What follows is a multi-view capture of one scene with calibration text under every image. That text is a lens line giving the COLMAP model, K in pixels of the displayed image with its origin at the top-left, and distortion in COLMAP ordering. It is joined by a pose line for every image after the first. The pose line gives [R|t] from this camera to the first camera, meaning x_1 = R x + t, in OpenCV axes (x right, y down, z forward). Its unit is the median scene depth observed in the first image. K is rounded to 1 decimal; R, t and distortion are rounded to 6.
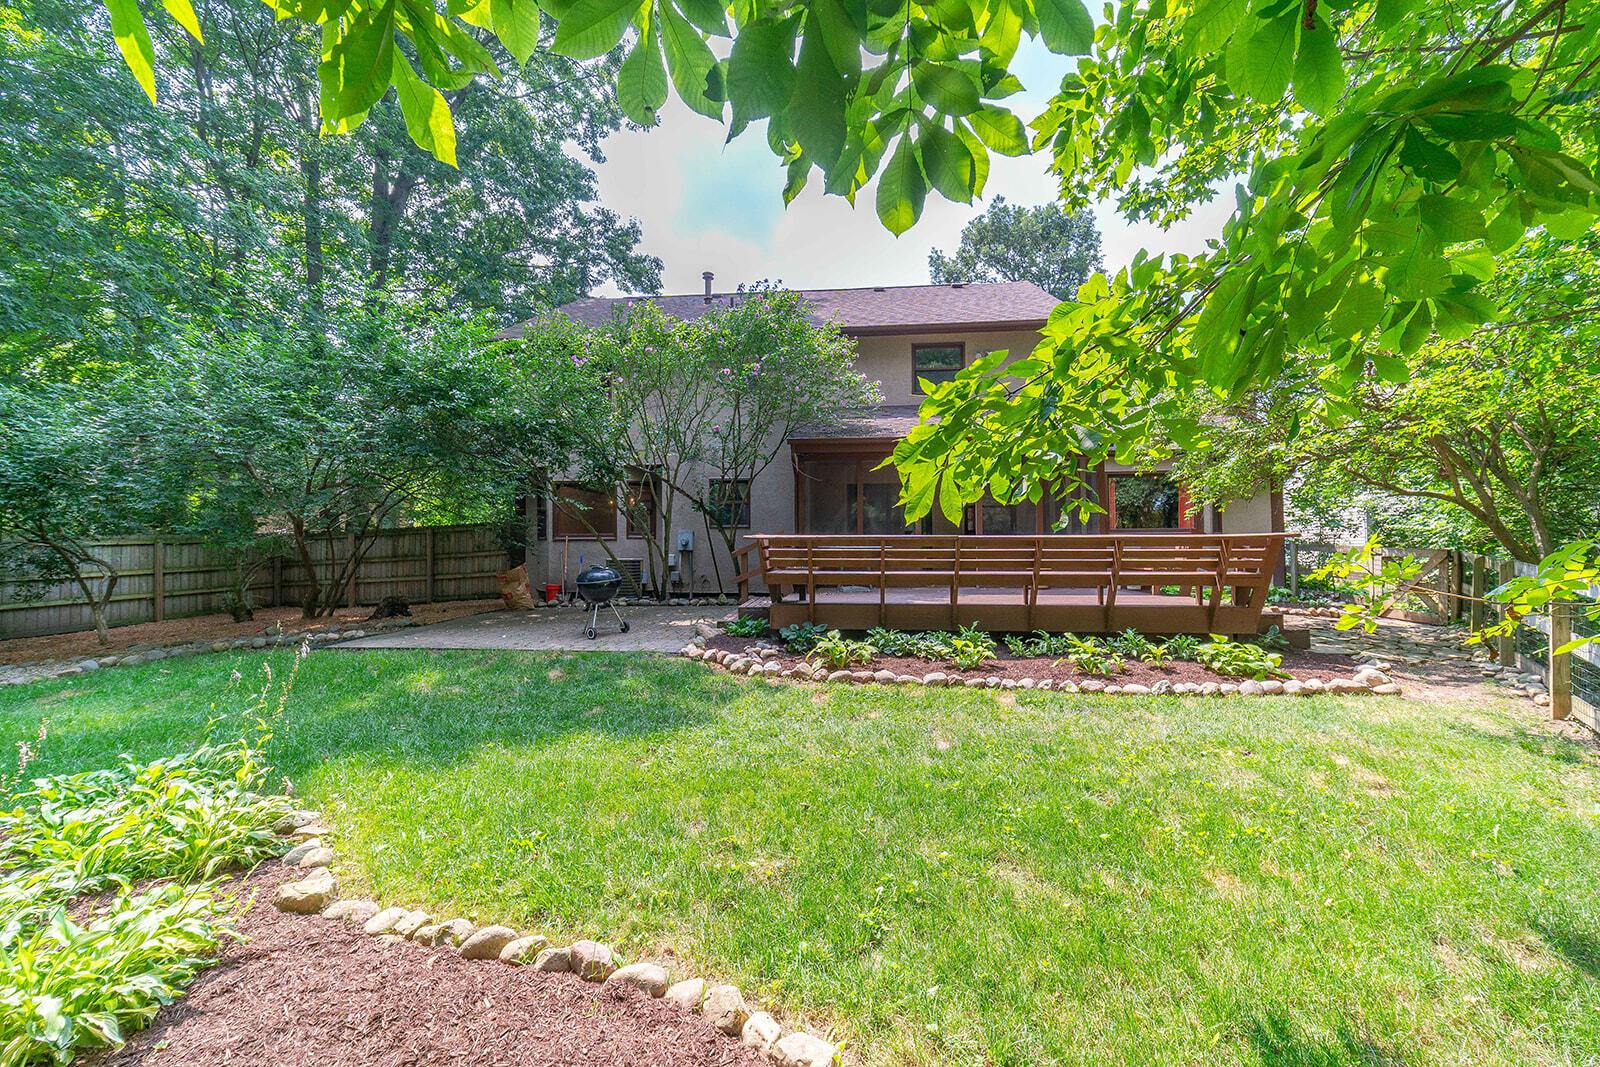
lens RADIAL K [[631.5, 0, 806.9], [0, 631.5, 543.1], [0, 0, 1]] dist [-0.001116, 0.001645]
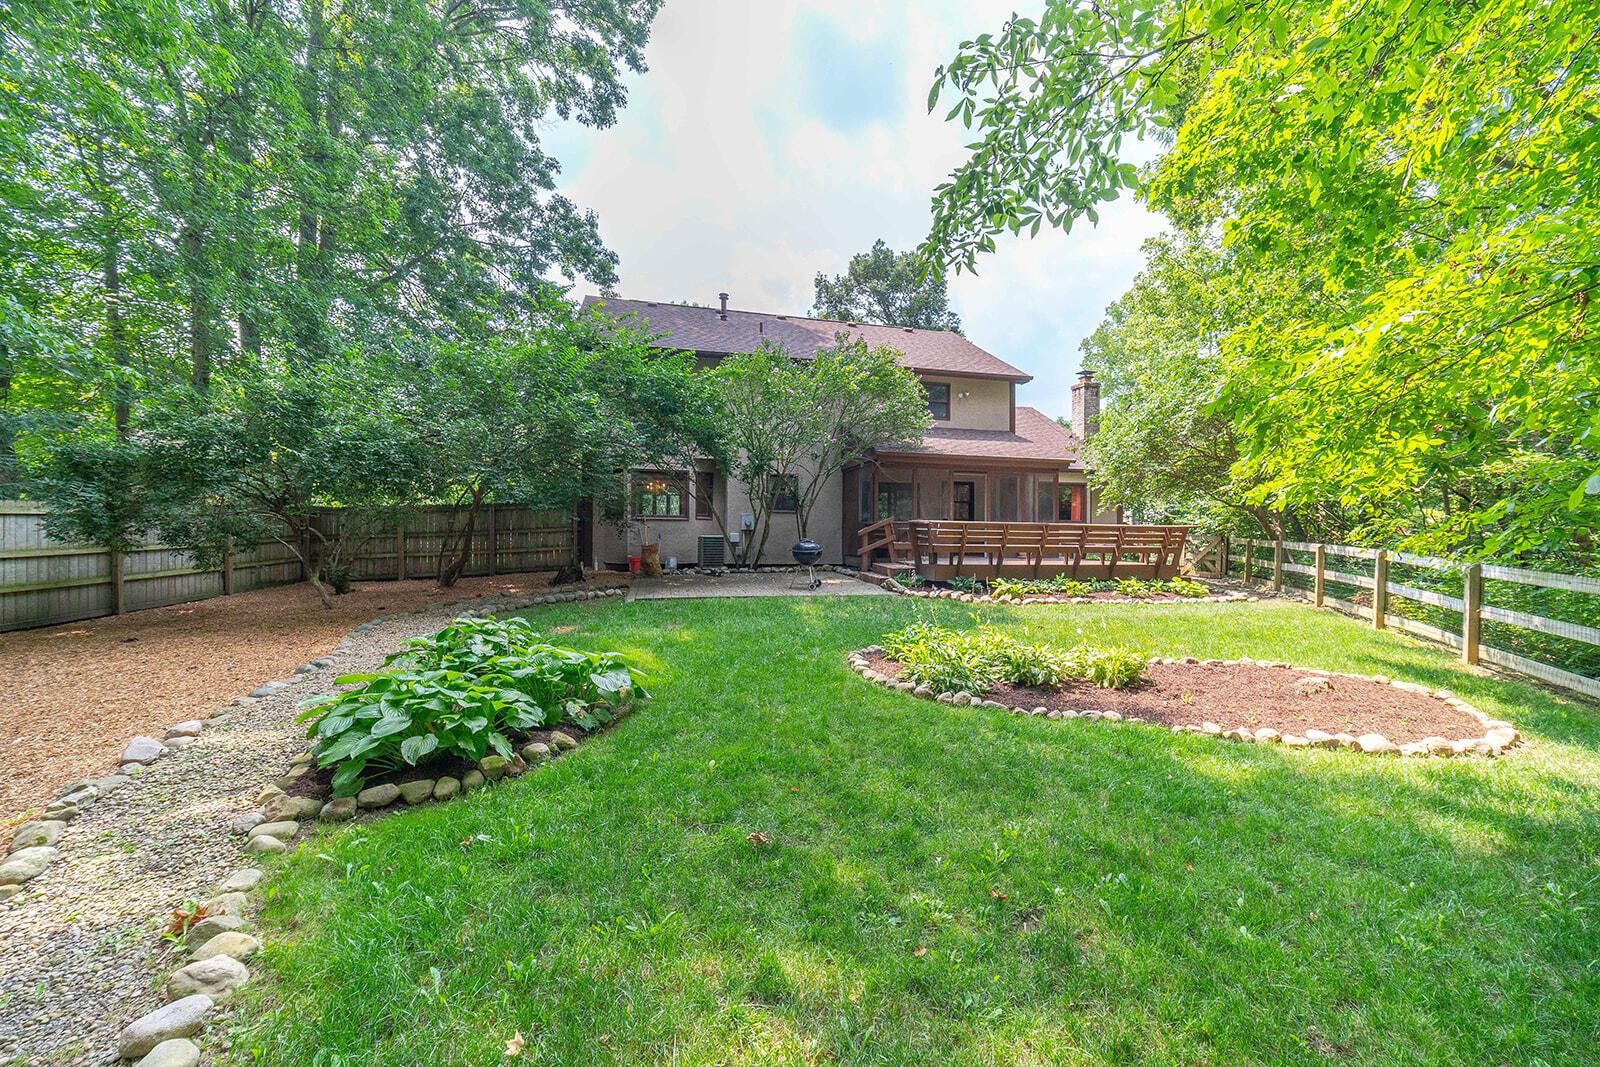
lens RADIAL K [[631.5, 0, 807.1], [0, 631.5, 536.0], [0, 0, 1]] dist [-0.001116, 0.001645]
pose [[0.938378, 0.011905, 0.345407, -0.523192], [-0.017274, 0.999773, 0.012470, 0.006847], [-0.345180, -0.017668, 0.938370, -0.202834]]
